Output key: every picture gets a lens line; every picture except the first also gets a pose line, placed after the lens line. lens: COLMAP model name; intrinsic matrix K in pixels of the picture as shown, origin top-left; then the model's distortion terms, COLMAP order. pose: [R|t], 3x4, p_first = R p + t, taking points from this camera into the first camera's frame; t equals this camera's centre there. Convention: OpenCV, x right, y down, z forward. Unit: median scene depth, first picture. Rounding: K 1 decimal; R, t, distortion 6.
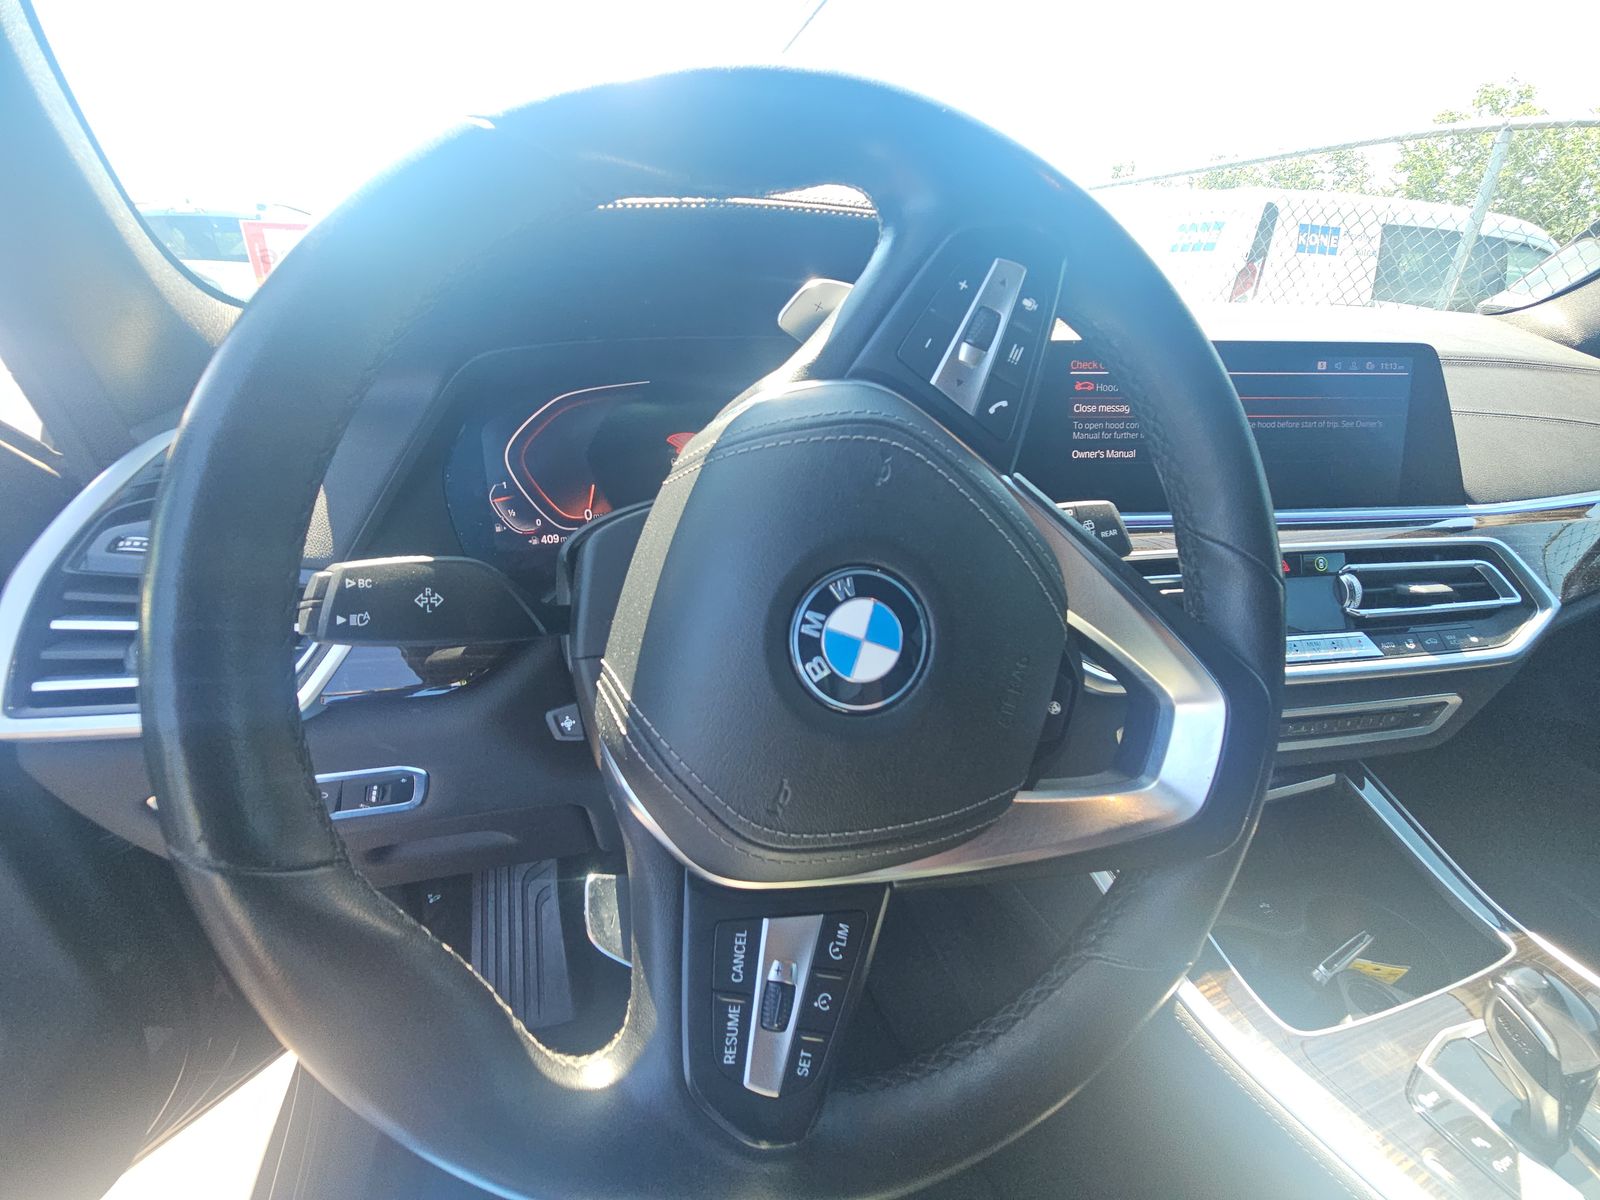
lens RADIAL K [[658.1, 0, 797.1], [0, 658.1, 588.1], [0, 0, 1]] dist [0.003894, -0.004123]
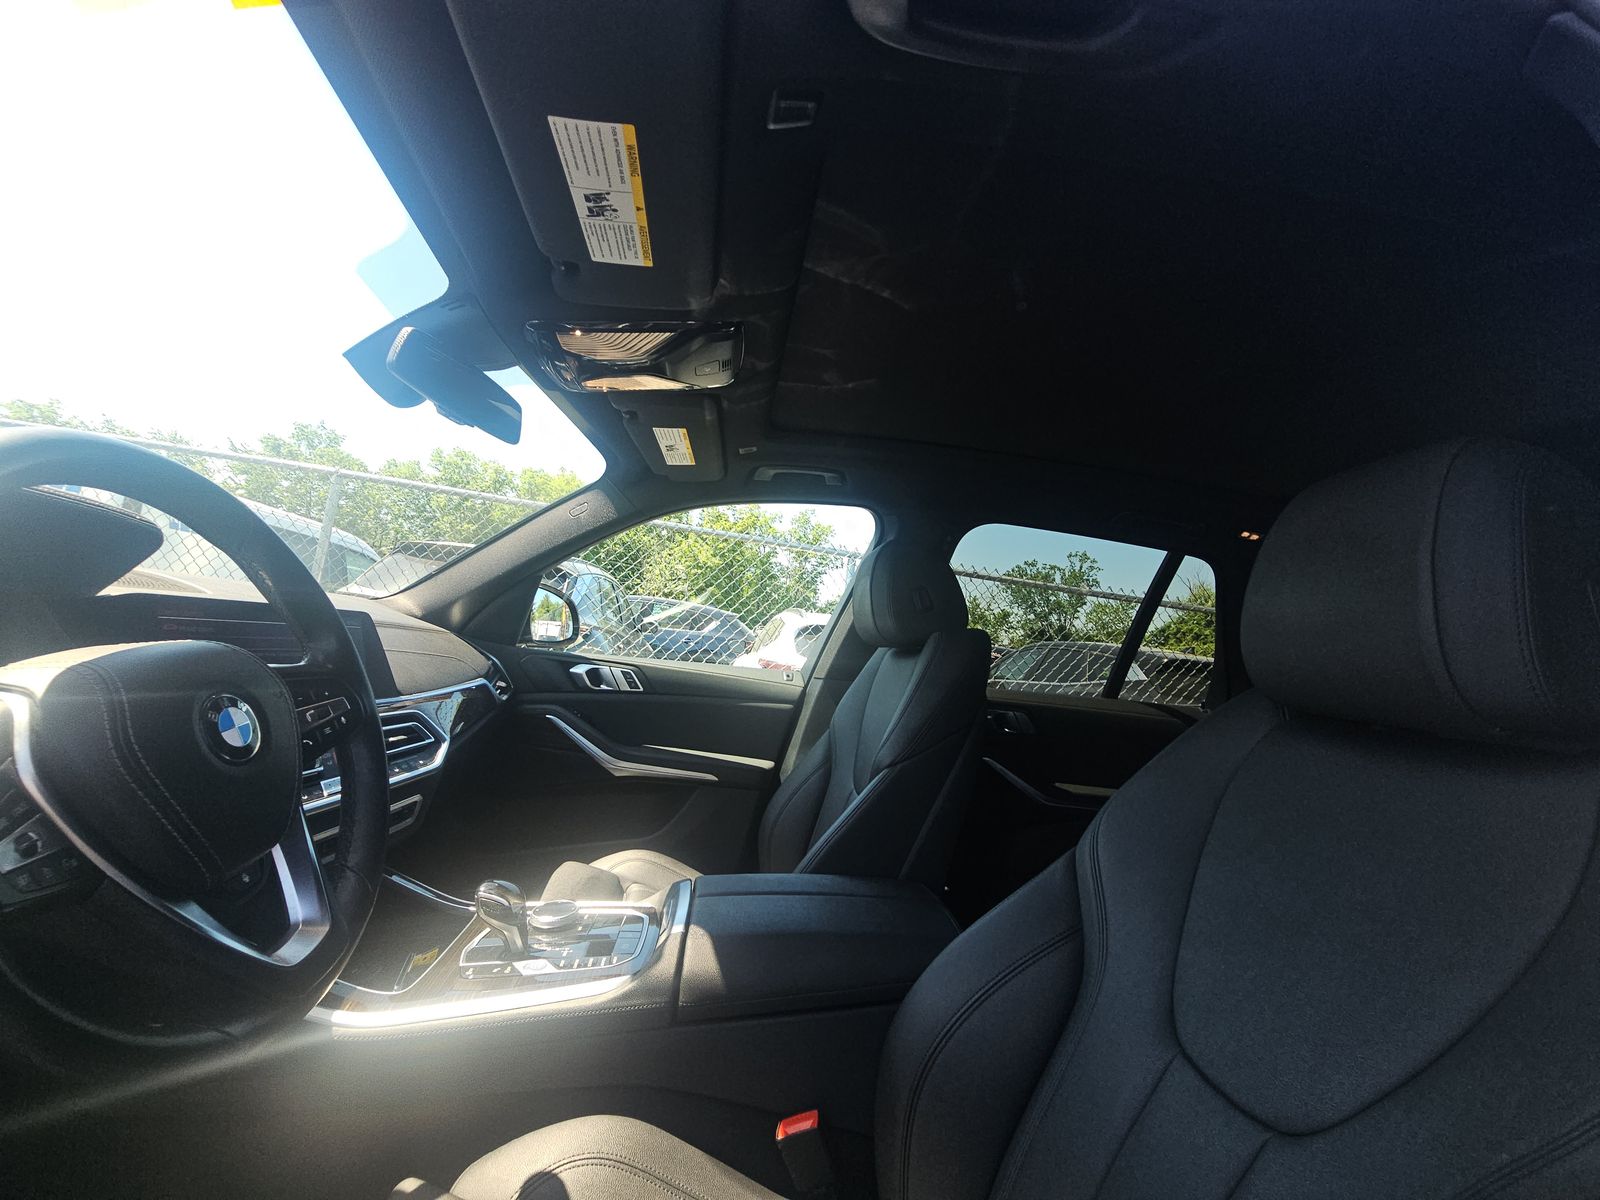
lens RADIAL K [[658.1, 0, 798.0], [0, 658.1, 587.8], [0, 0, 1]] dist [0.003894, -0.004123]
pose [[0.174250, 0.091533, 0.980438, -0.677025], [0.296116, 0.944713, -0.140826, 0.191347], [-0.939123, 0.314862, 0.137512, -0.426665]]
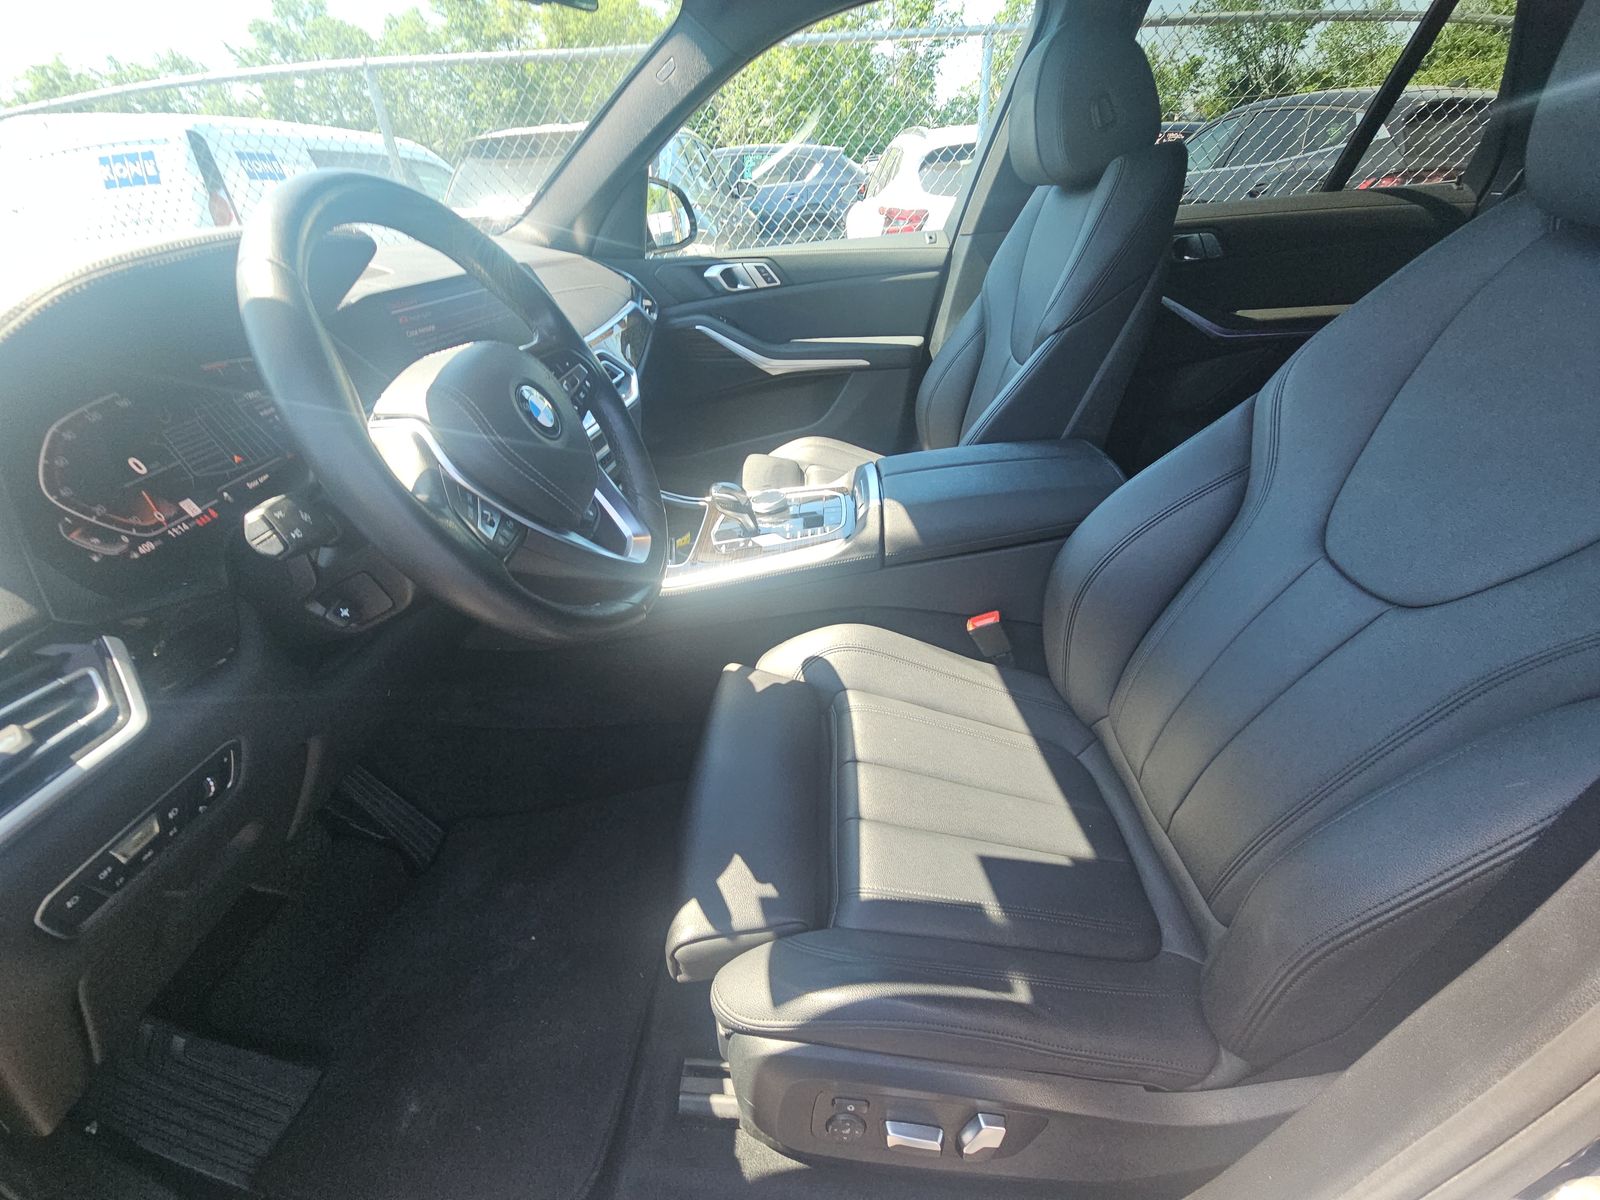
lens RADIAL K [[658.1, 0, 797.3], [0, 658.1, 593.7], [0, 0, 1]] dist [0.003894, -0.004123]
pose [[0.316581, -0.533229, 0.784502, -0.822179], [0.450023, 0.812471, 0.370635, 0.061441], [-0.835018, 0.235708, 0.497178, -0.389329]]
